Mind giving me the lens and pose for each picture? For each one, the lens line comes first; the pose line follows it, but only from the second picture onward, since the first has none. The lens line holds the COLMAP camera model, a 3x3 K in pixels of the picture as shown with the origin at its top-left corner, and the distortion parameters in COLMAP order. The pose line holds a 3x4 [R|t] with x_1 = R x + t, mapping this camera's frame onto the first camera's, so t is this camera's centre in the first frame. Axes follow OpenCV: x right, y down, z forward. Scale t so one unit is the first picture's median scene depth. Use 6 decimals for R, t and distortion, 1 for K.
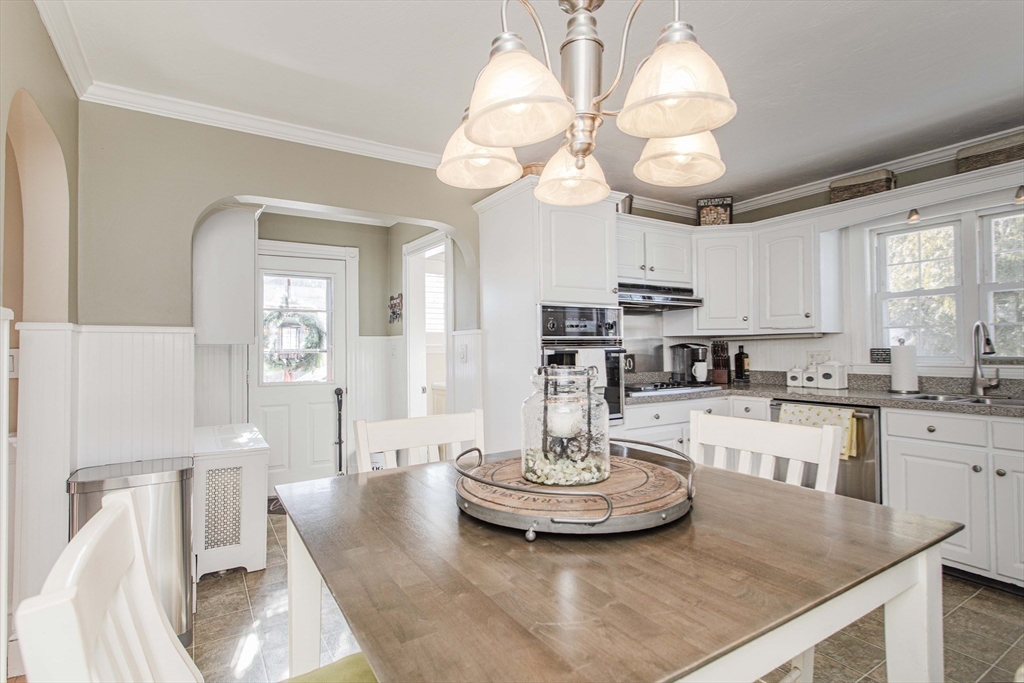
lens RADIAL K [[503.3, 0, 512.0], [0, 503.3, 341.5], [0, 0, 1]] dist [0.000722, 0.002024]
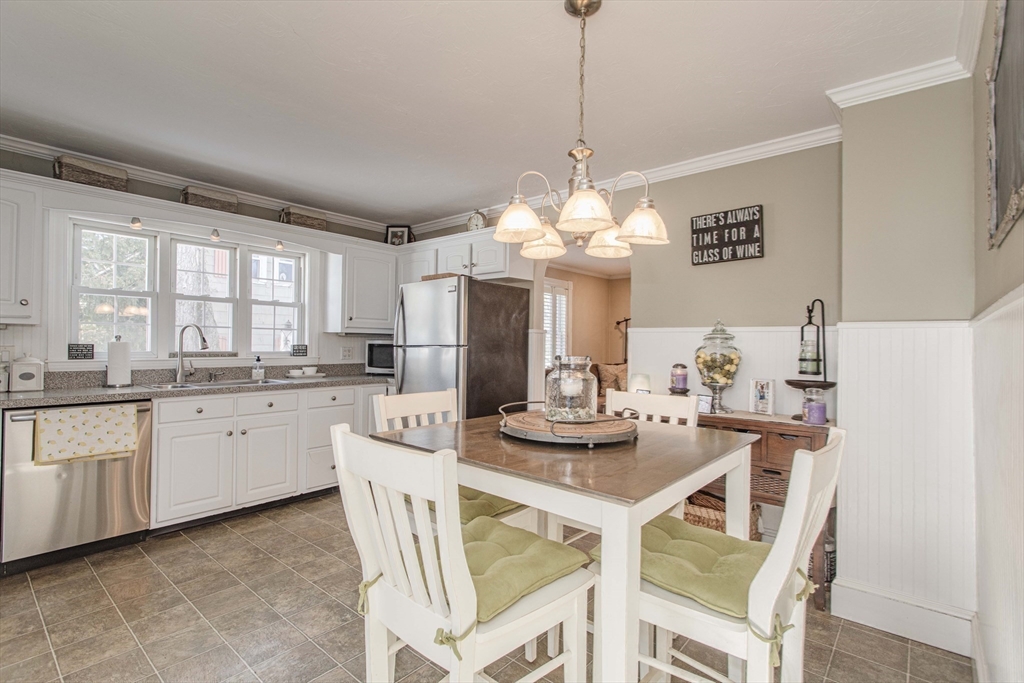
lens RADIAL K [[482.2, 0, 512.0], [0, 482.2, 341.5], [0, 0, 1]] dist [0.002422, 0.001098]
pose [[-0.297729, 0.015119, 0.954531, -0.433384], [-0.019547, 0.999568, -0.021930, 0.014392], [-0.954450, -0.025187, -0.297305, 0.526043]]
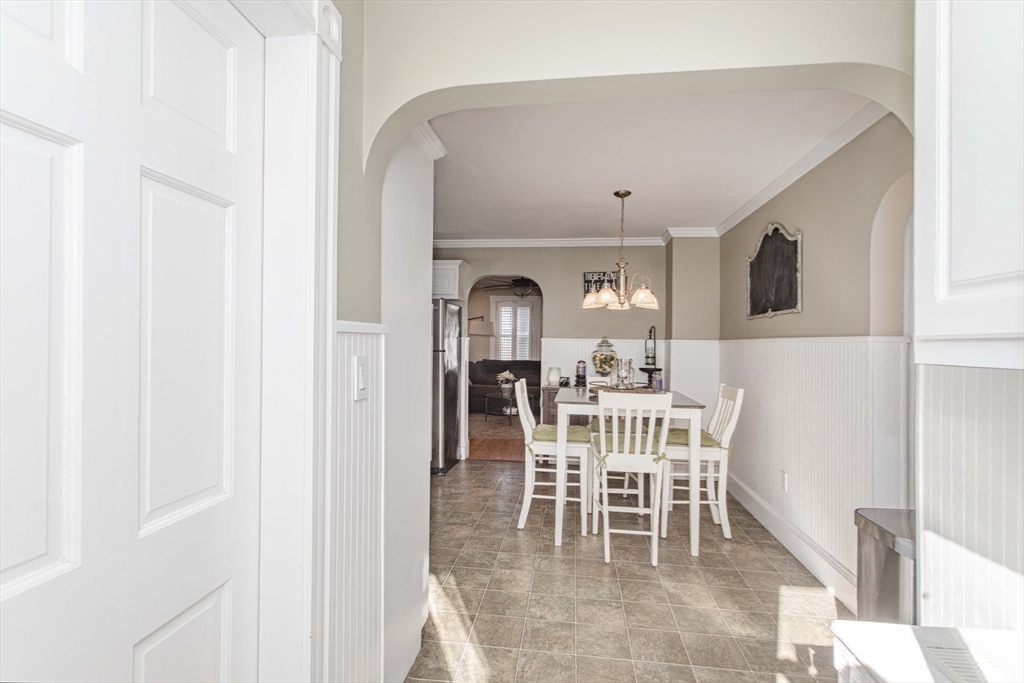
lens RADIAL K [[482.2, 0, 512.0], [0, 482.2, 341.5], [0, 0, 1]] dist [0.002422, 0.001098]
pose [[-0.773821, 0.006023, 0.633376, -0.458584], [-0.008845, 0.999755, -0.020313, 0.001965], [-0.633343, -0.021321, -0.773577, 1.315275]]
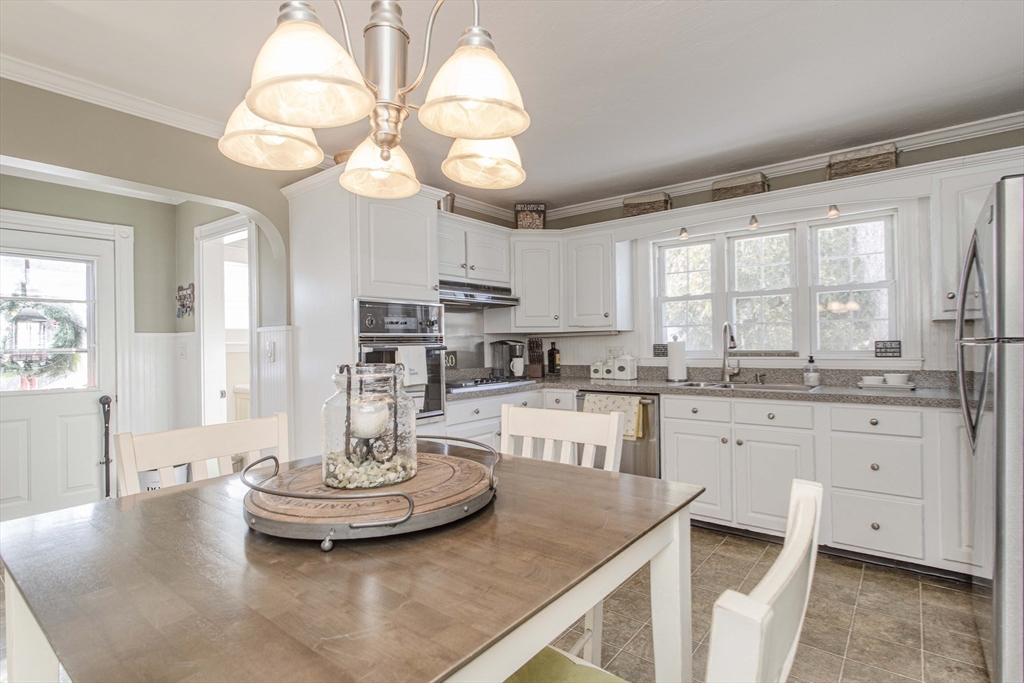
lens RADIAL K [[505.7, 0, 512.0], [0, 505.7, 341.5], [0, 0, 1]] dist [0.002484, 0.001274]
pose [[0.943574, -0.003174, 0.331147, 0.013059], [0.001364, 0.999983, 0.005699, 0.000291], [-0.331160, -0.004925, 0.943562, -0.000405]]
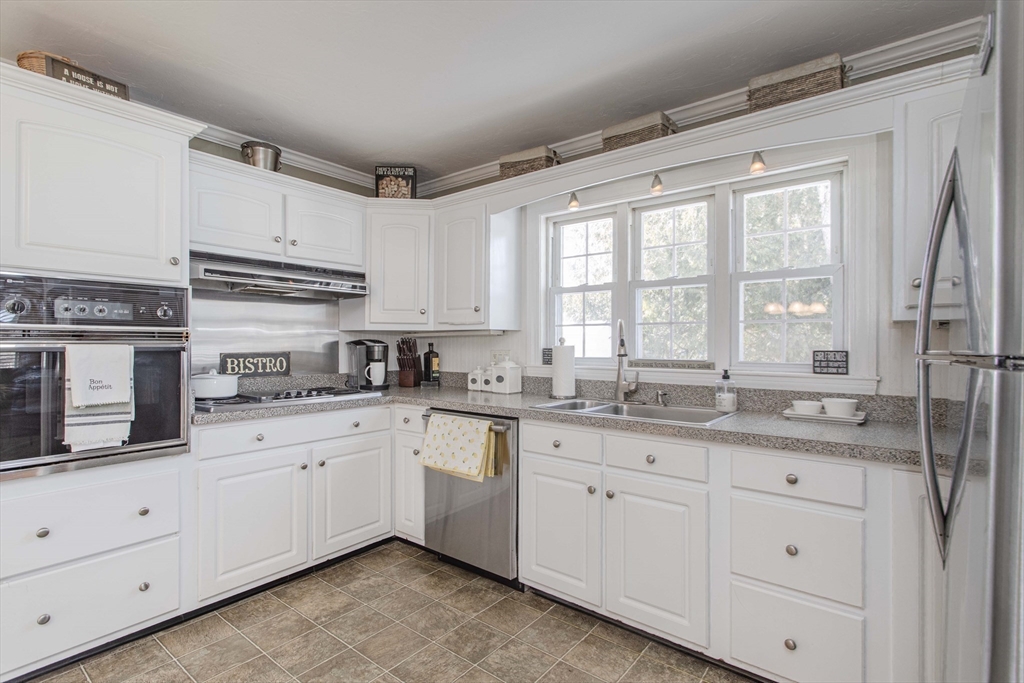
lens RADIAL K [[489.9, 0, 512.0], [0, 489.9, 341.5], [0, 0, 1]] dist [0.001964, 0.000945]
pose [[0.943739, 0.015055, 0.330350, 0.403622], [-0.018054, 0.999819, 0.006012, -0.003040], [-0.330199, -0.011638, 0.943840, 0.203411]]
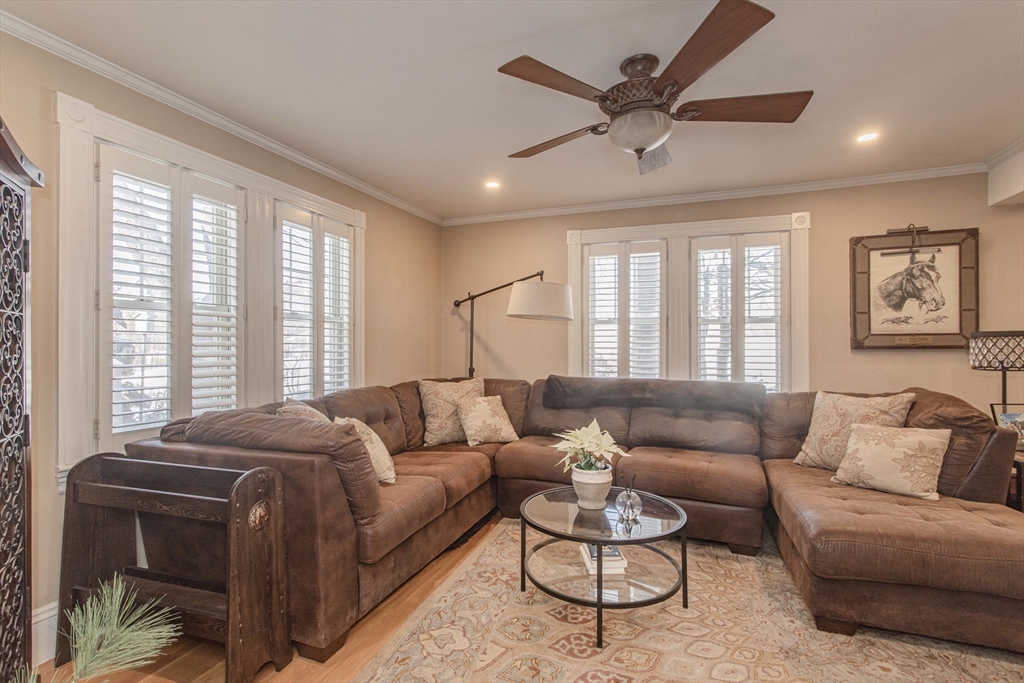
lens RADIAL K [[489.9, 0, 512.0], [0, 489.9, 341.5], [0, 0, 1]] dist [0.001964, 0.000945]
pose [[-0.600107, 0.015395, 0.799771, 0.603135], [-0.001656, 0.999789, -0.020488, -0.009947], [-0.799918, -0.013619, -0.599955, -0.041632]]
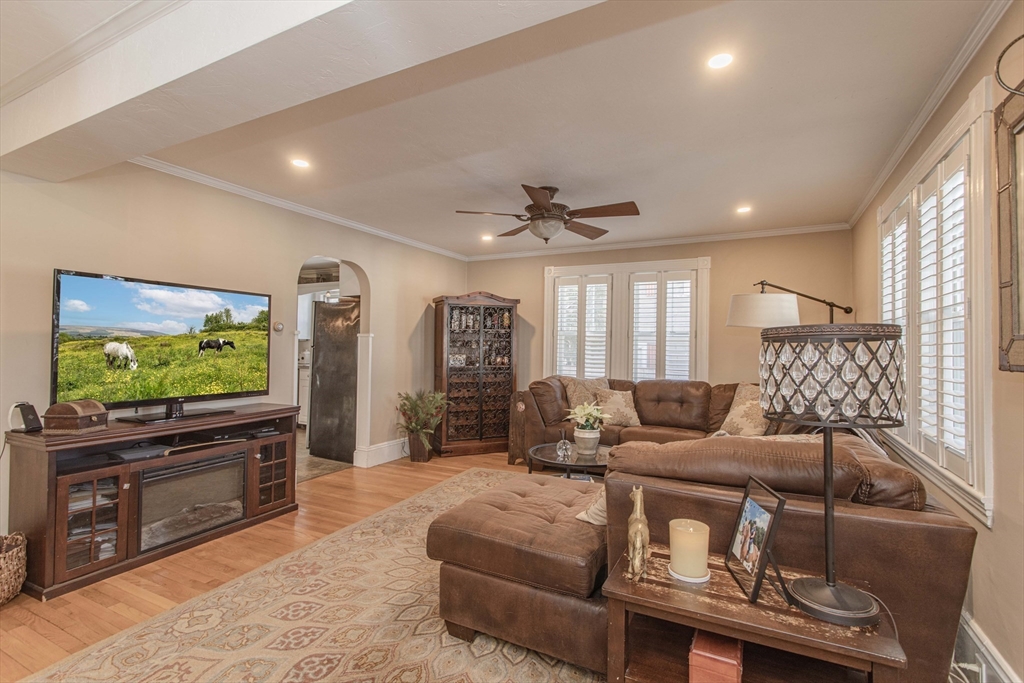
lens RADIAL K [[482.2, 0, 512.0], [0, 482.2, 341.5], [0, 0, 1]] dist [0.002422, 0.001098]
pose [[0.863052, 0.029732, 0.504239, 0.386332], [-0.030757, 0.999507, -0.006291, -0.028682], [-0.504177, -0.010080, 0.863541, -1.511081]]
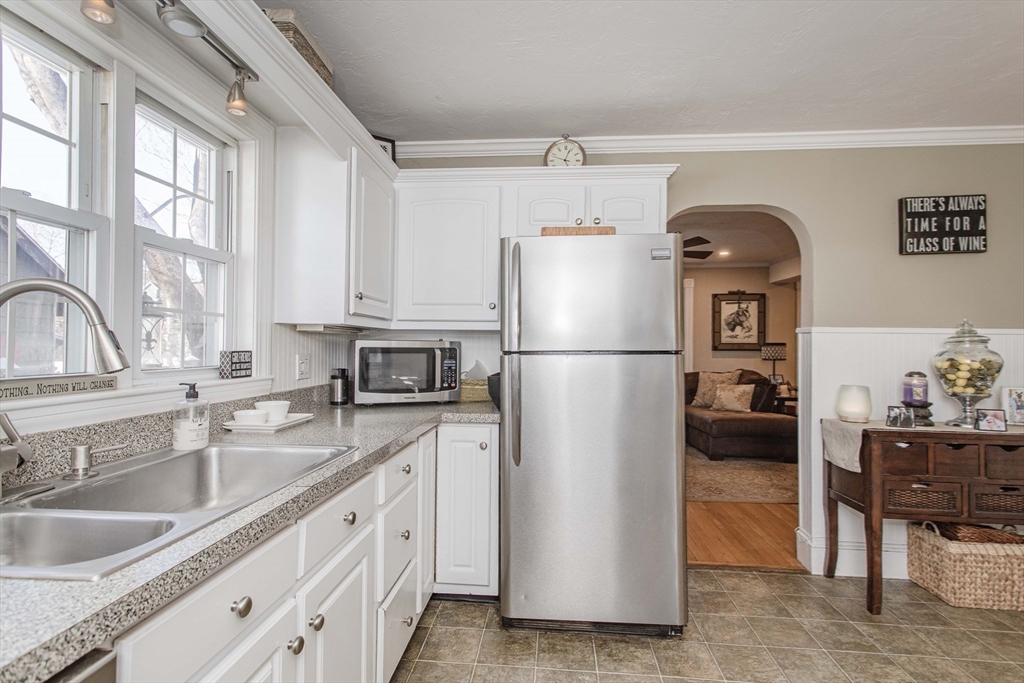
lens RADIAL K [[489.9, 0, 512.0], [0, 489.9, 341.5], [0, 0, 1]] dist [0.001964, 0.000945]
pose [[-0.795854, 0.011042, 0.605388, 0.417970], [-0.006898, 0.999603, -0.027301, 0.008213], [-0.605449, -0.025903, -0.795462, 0.963083]]
